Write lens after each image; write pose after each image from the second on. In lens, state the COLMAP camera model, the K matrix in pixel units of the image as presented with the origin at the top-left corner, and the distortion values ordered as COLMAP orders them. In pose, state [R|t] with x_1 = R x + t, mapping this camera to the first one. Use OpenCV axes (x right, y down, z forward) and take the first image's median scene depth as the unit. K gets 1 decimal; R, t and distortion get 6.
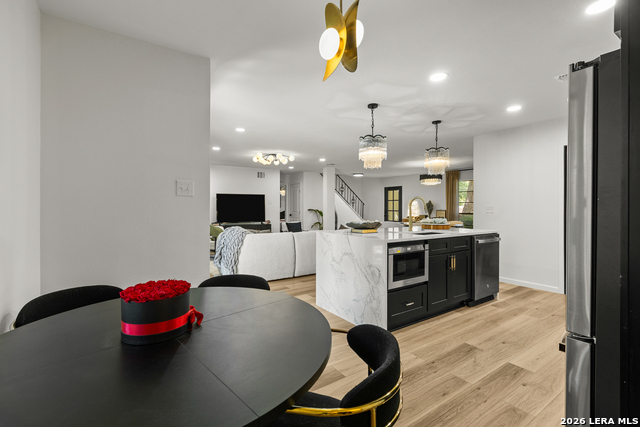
lens RADIAL K [[285.0, 0, 316.3], [0, 285.0, 208.0], [0, 0, 1]] dist [-0.001795, -0.000345]
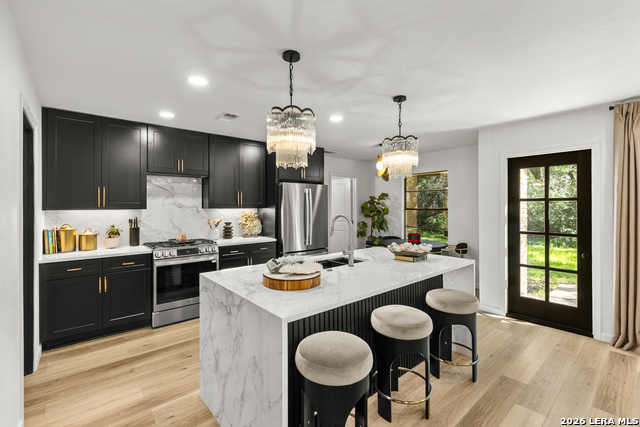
lens RADIAL K [[285.0, 0, 316.5], [0, 285.0, 207.7], [0, 0, 1]] dist [-0.001795, -0.000345]
pose [[-0.992634, 0.003419, -0.121104, 0.201736], [0.002735, 0.999979, 0.005813, -0.024073], [0.121121, 0.005439, -0.992623, 0.677771]]
